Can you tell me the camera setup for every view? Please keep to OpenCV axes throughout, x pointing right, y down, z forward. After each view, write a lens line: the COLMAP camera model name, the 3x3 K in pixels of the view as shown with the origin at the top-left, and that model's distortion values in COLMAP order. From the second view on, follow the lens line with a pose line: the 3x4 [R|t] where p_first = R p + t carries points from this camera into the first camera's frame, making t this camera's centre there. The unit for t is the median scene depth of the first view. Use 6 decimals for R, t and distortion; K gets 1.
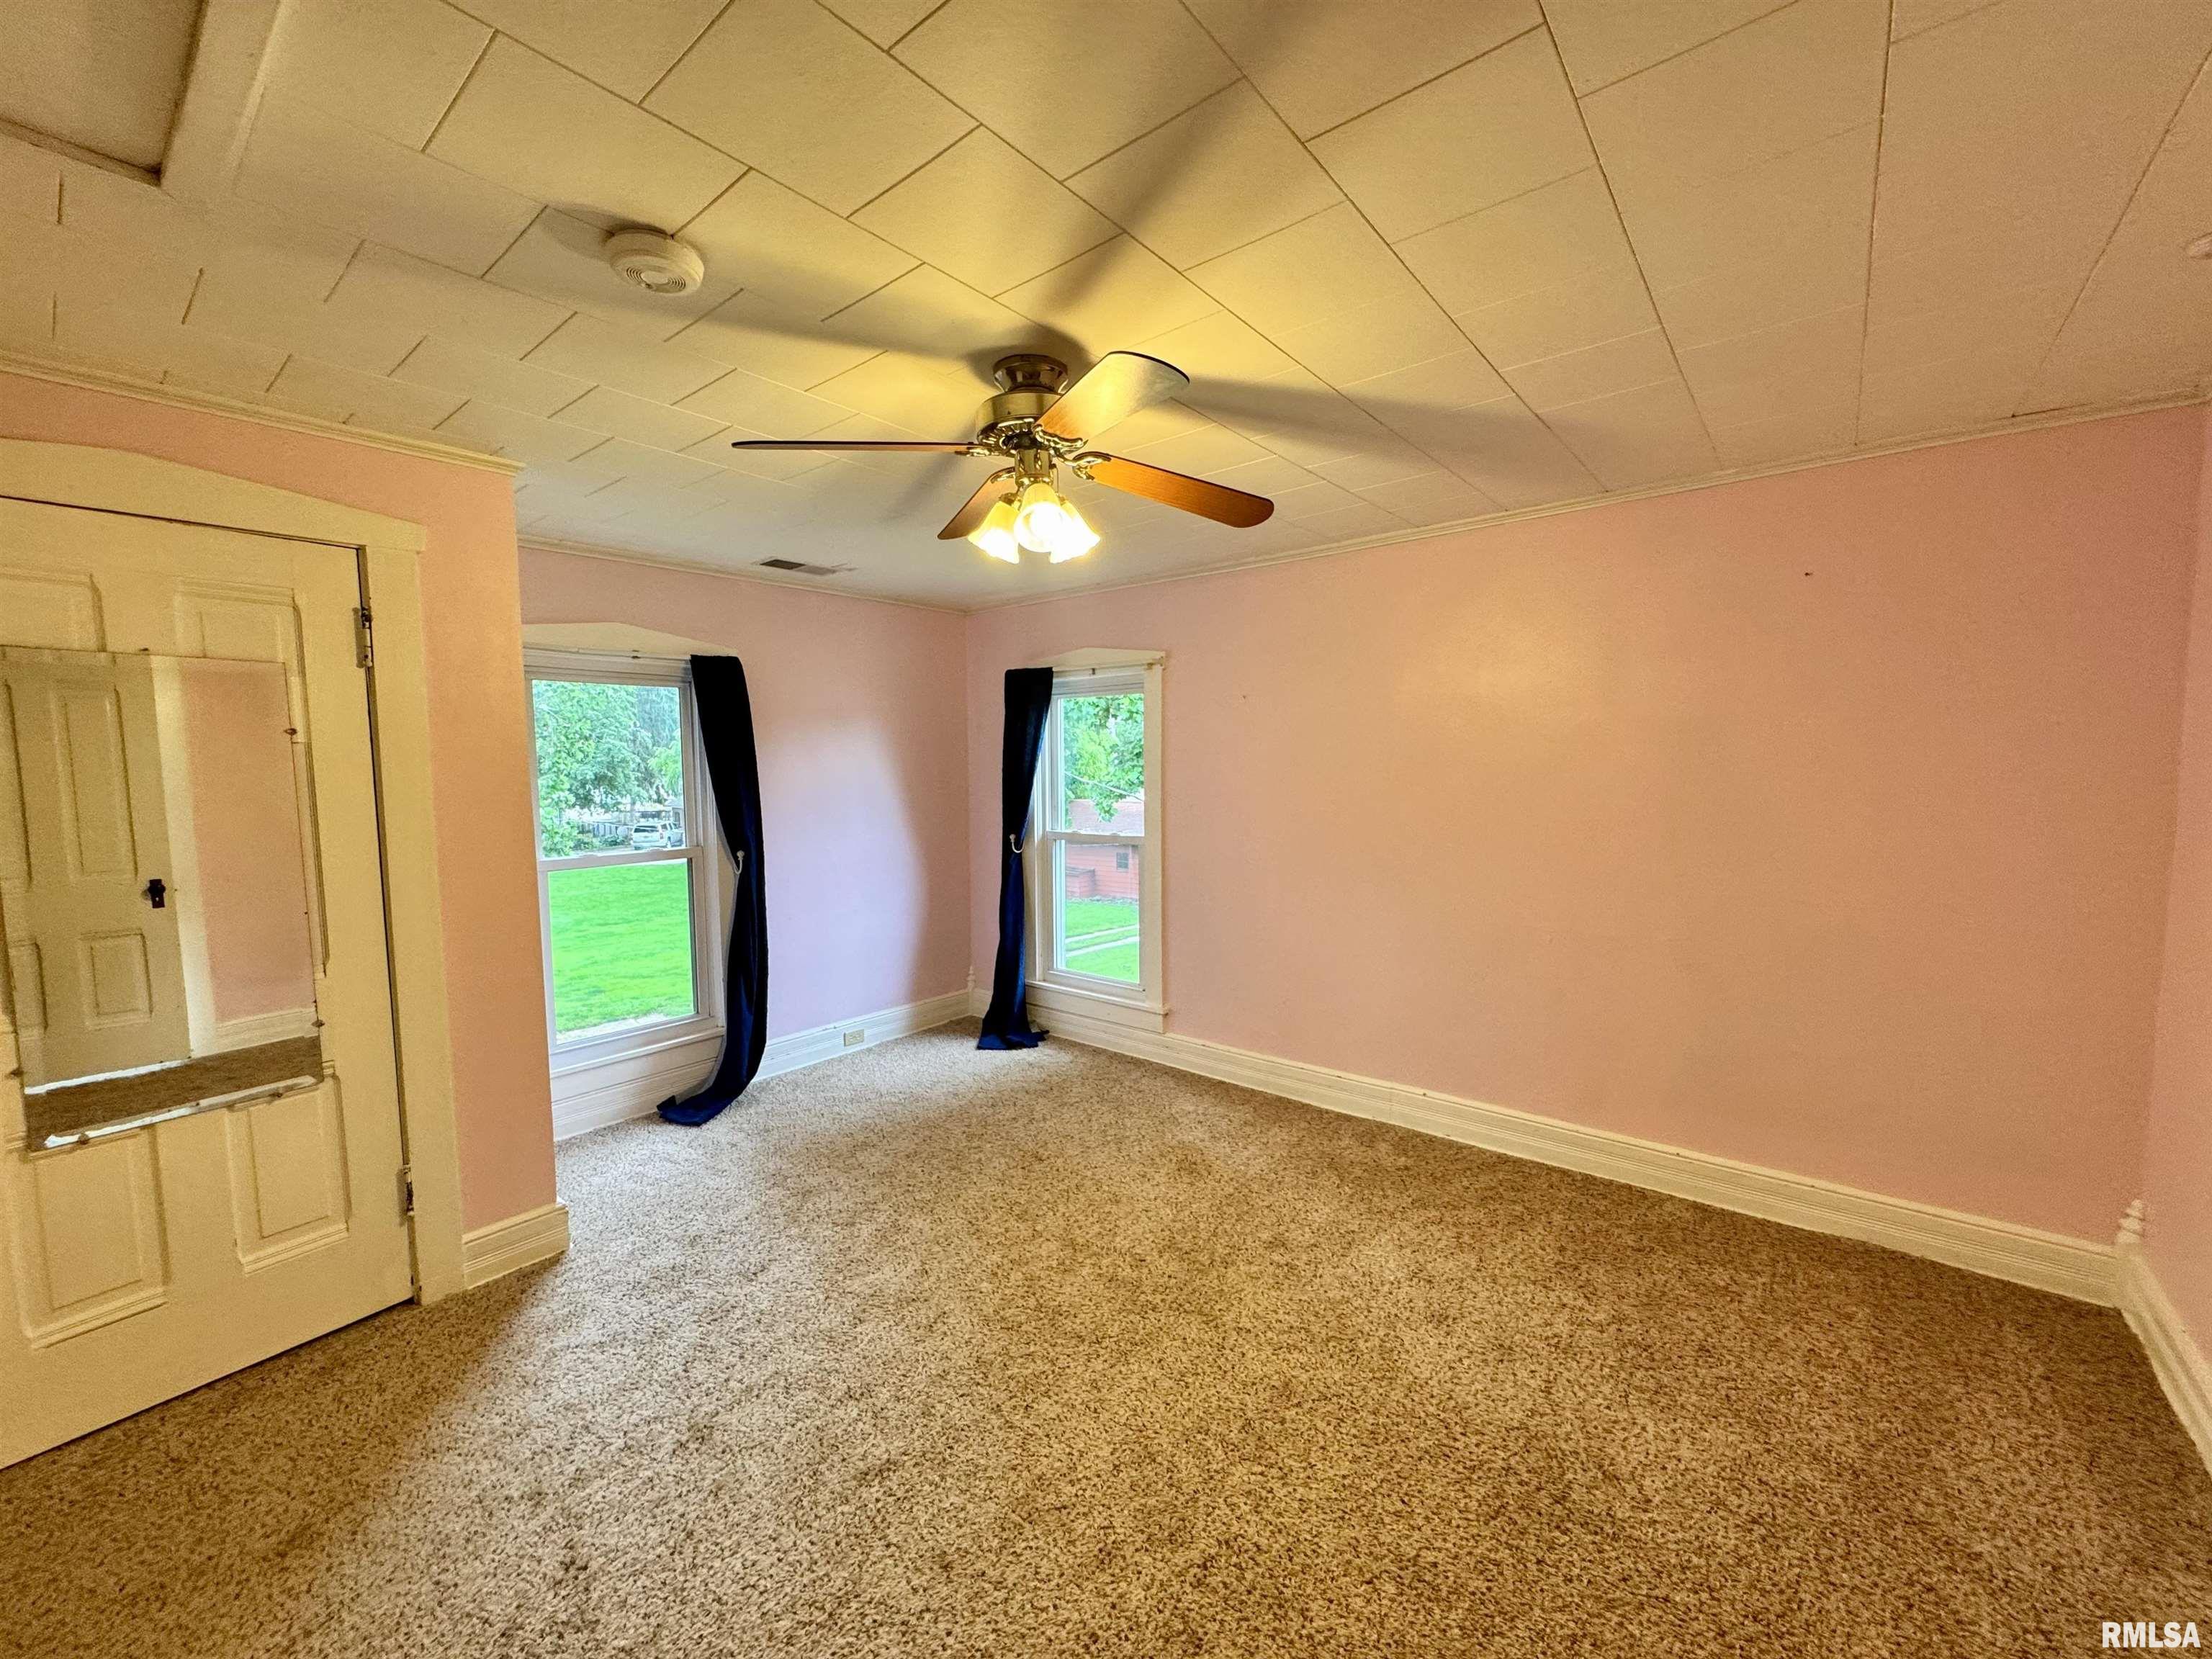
lens RADIAL K [[882.6, 0, 1106.7], [0, 882.6, 826.3], [0, 0, 1]] dist [-0.001878, -0.000010]
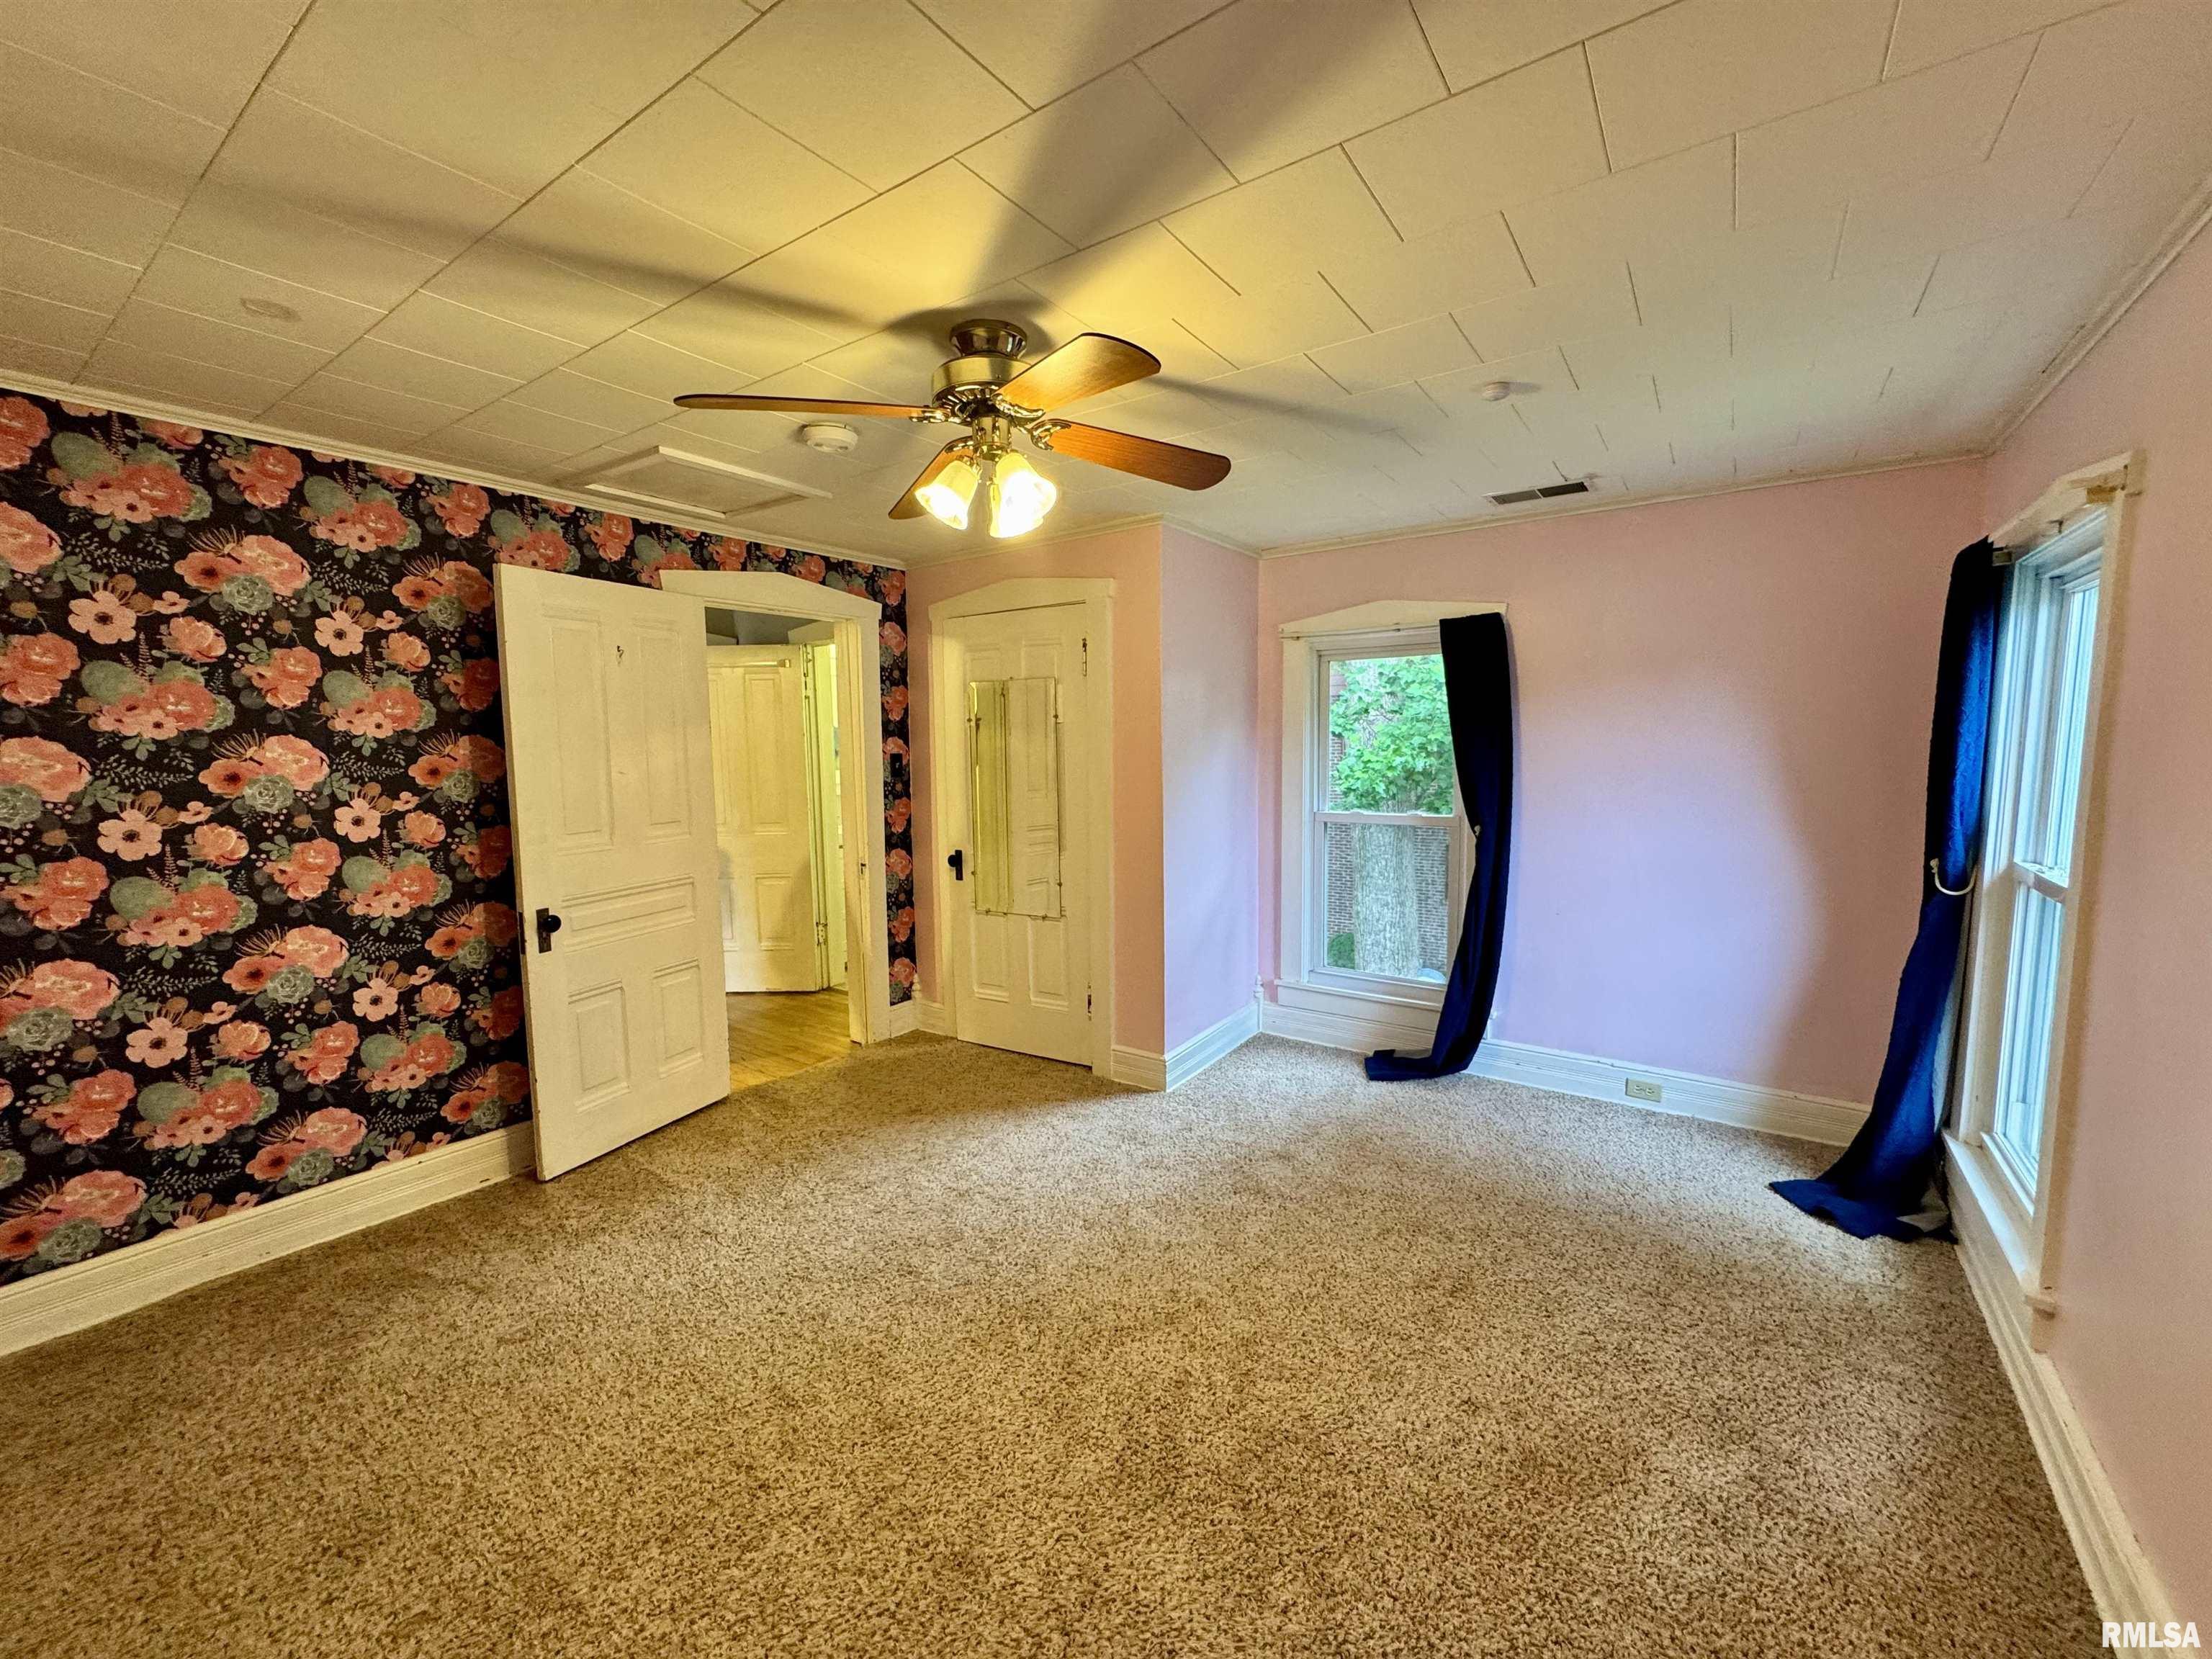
lens RADIAL K [[882.6, 0, 1106.7], [0, 882.6, 826.3], [0, 0, 1]] dist [-0.001878, -0.000010]
pose [[0.088748, 0.106941, -0.990297, 0.487201], [-0.070709, 0.992388, 0.100831, -0.037876], [0.993541, 0.061074, 0.095634, 0.552373]]
